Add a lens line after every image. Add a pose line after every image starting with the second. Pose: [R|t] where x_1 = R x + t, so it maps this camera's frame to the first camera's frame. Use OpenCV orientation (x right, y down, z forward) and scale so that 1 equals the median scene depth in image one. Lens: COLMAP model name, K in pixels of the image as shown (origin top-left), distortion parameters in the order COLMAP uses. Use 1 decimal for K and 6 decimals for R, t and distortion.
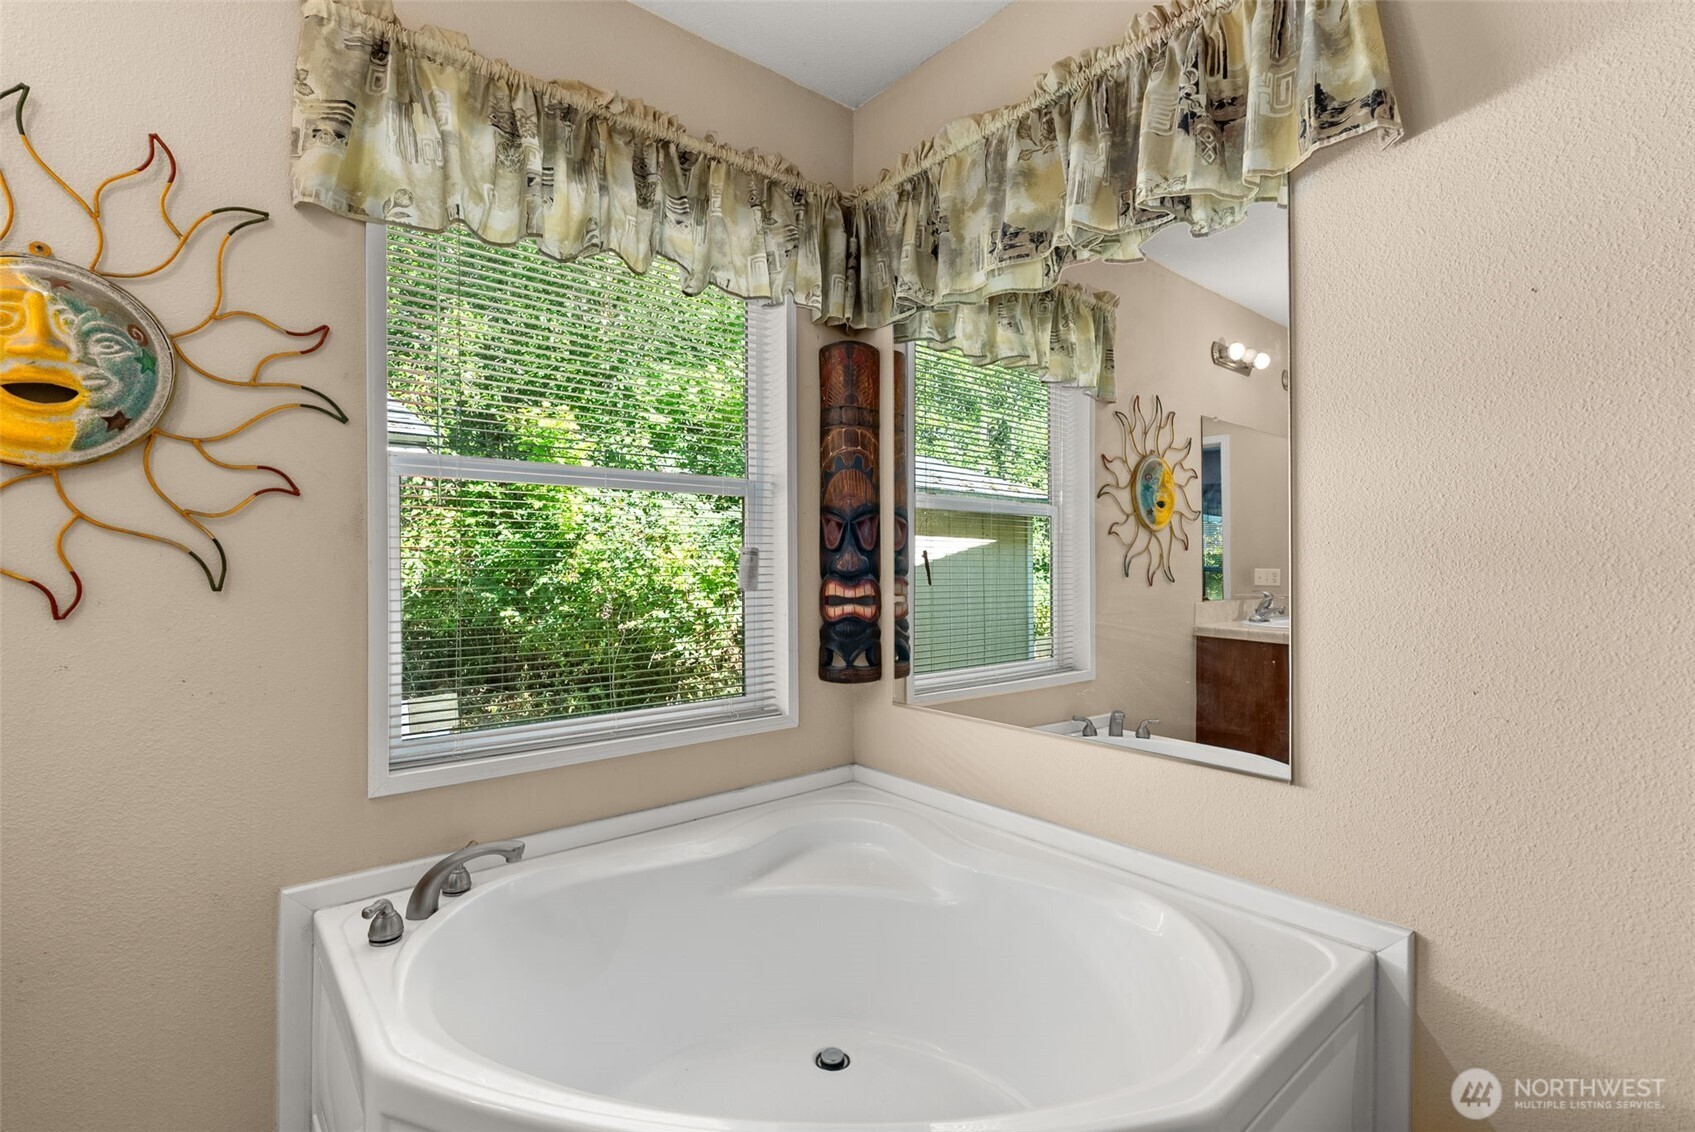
lens RADIAL K [[778.9, 0, 848.3], [0, 778.9, 556.0], [0, 0, 1]] dist [0.000905, 0.000687]
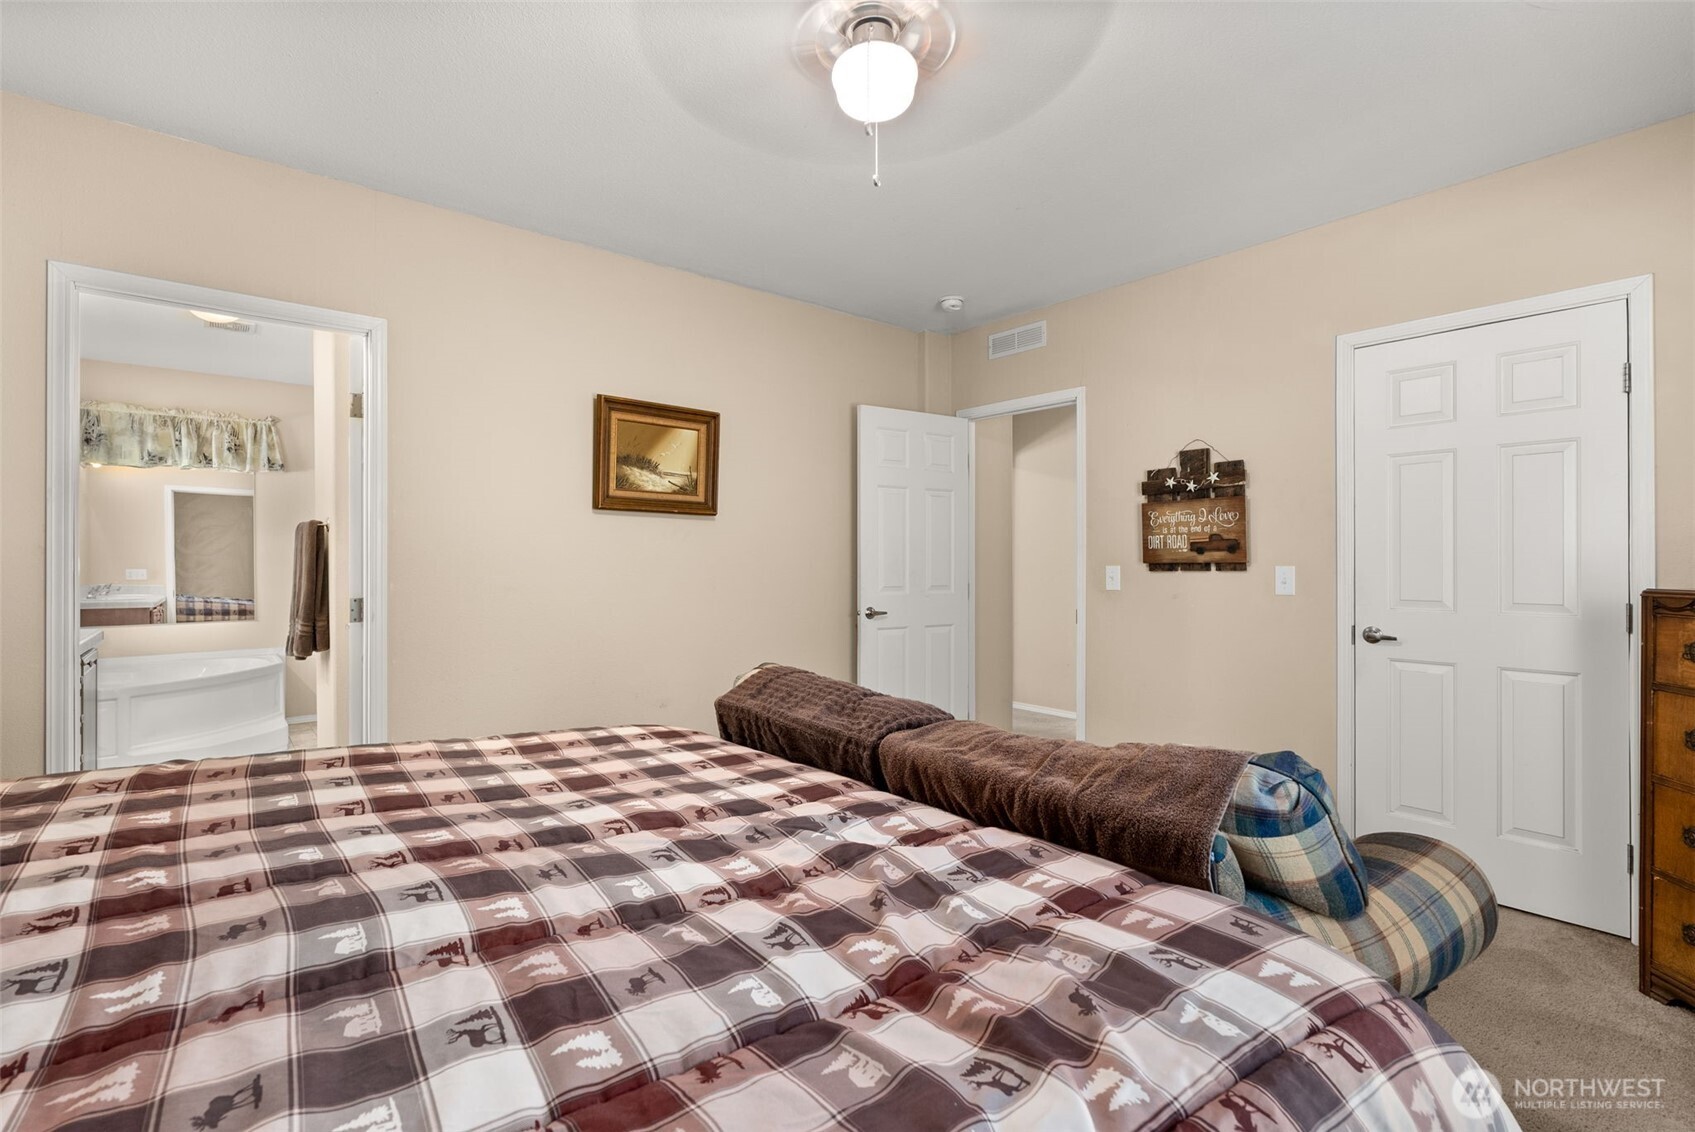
lens RADIAL K [[778.9, 0, 848.3], [0, 778.9, 556.0], [0, 0, 1]] dist [0.000905, 0.000687]
pose [[0.006688, 0.008567, 0.999941, -2.746253], [-0.000934, 0.999963, -0.008561, -0.008629], [-0.999977, -0.000877, 0.006695, -1.675231]]
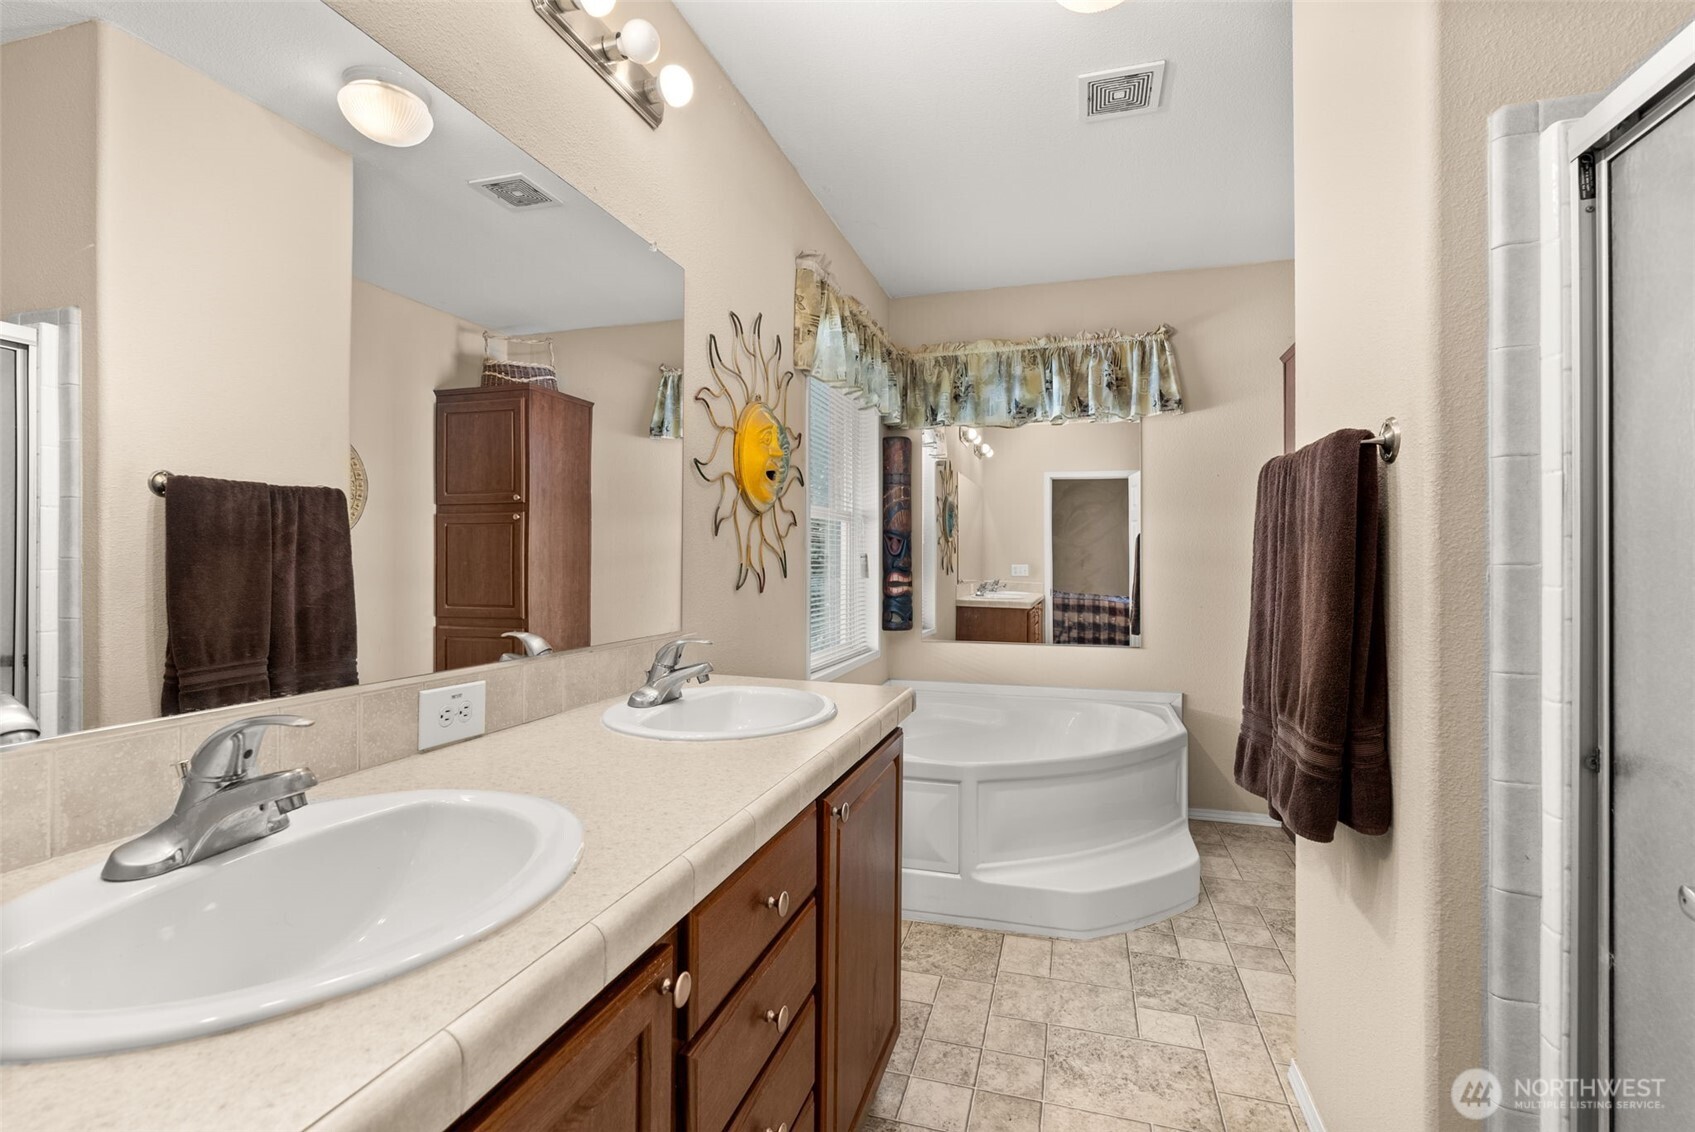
lens RADIAL K [[768.8, 0, 847.5], [0, 768.8, 566.0], [0, 0, 1]] dist [-0.003271, 0.000231]
pose [[0.834580, -0.000883, 0.550885, -1.329038], [-0.007734, 0.999881, 0.013319, -0.007556], [-0.550832, -0.015376, 0.834475, -0.485590]]
